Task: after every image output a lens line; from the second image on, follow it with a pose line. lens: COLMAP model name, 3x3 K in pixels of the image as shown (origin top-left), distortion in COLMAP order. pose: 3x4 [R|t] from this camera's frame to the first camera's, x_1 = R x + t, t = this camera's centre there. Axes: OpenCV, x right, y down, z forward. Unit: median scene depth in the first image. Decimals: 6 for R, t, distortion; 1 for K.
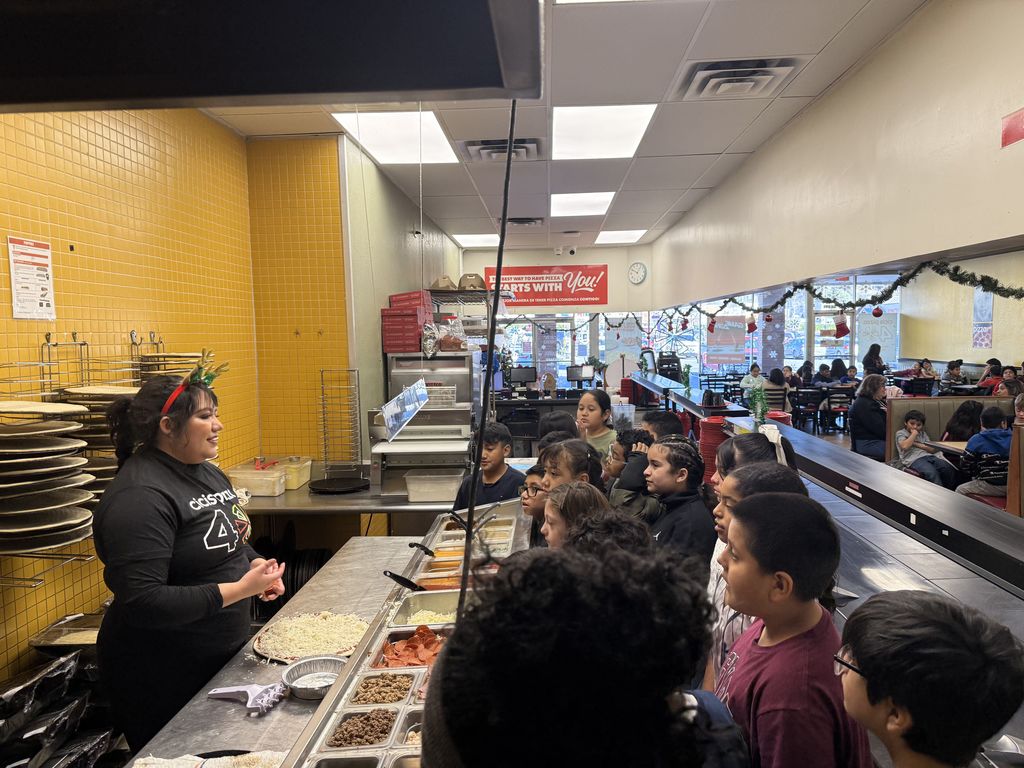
lens RADIAL K [[717.1, 0, 512.0], [0, 717.1, 384.0], [0, 0, 1]] dist [0.049273, -0.069709]
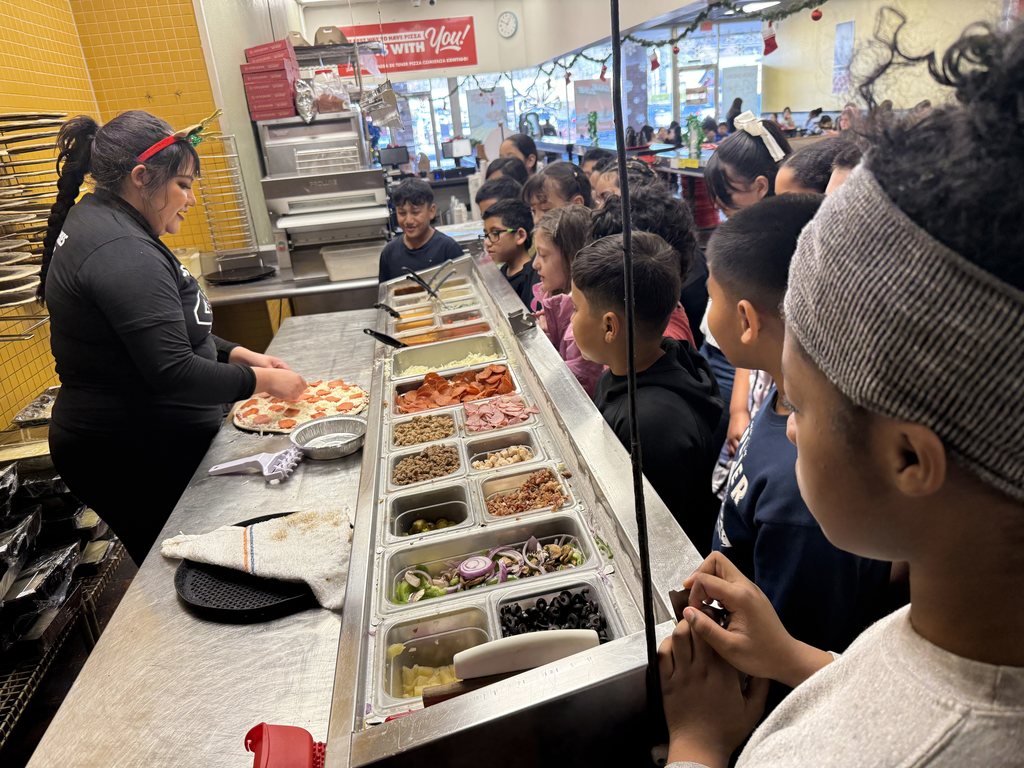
lens RADIAL K [[727.0, 0, 512.0], [0, 727.0, 384.0], [0, 0, 1]] dist [0.131352, -0.218375]
pose [[0.978015, -0.134604, 0.159273, -0.119052], [0.085904, 0.956017, 0.280450, 0.068302], [-0.190018, -0.260603, 0.946562, 0.072664]]
